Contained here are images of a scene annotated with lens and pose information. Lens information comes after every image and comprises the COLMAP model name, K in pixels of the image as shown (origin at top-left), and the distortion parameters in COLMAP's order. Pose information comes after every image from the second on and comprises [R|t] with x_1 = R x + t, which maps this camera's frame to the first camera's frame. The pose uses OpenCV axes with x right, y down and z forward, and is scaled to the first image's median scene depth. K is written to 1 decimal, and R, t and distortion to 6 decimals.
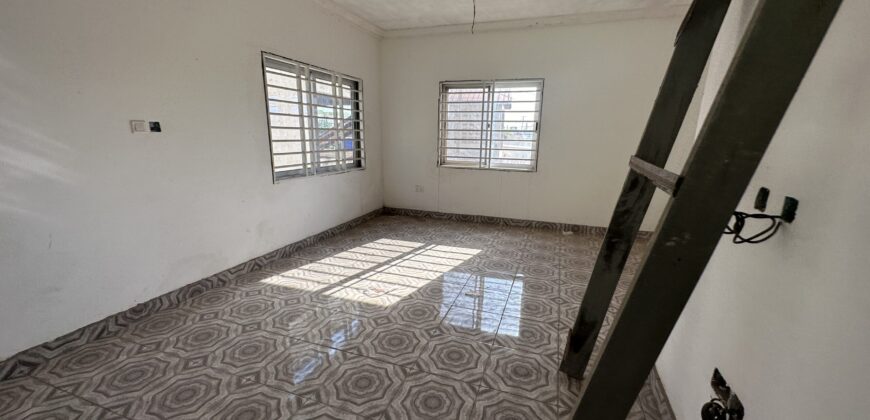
lens RADIAL K [[349.0, 0, 435.0], [0, 349.0, 210.0], [0, 0, 1]] dist [-0.002804, 0.000121]
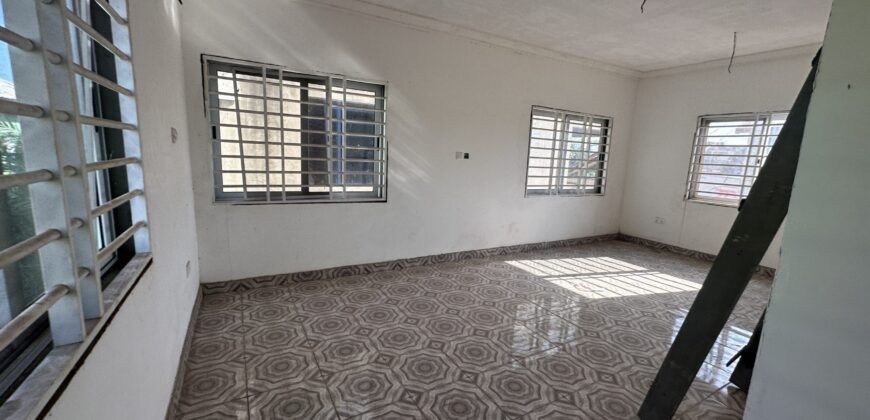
lens RADIAL K [[349.0, 0, 435.0], [0, 349.0, 210.0], [0, 0, 1]] dist [-0.002804, 0.000121]
pose [[0.759457, 0.123967, -0.638637, 0.147808], [-0.172839, 0.984845, -0.014366, 0.052316], [0.627178, 0.121292, 0.769374, -0.266630]]
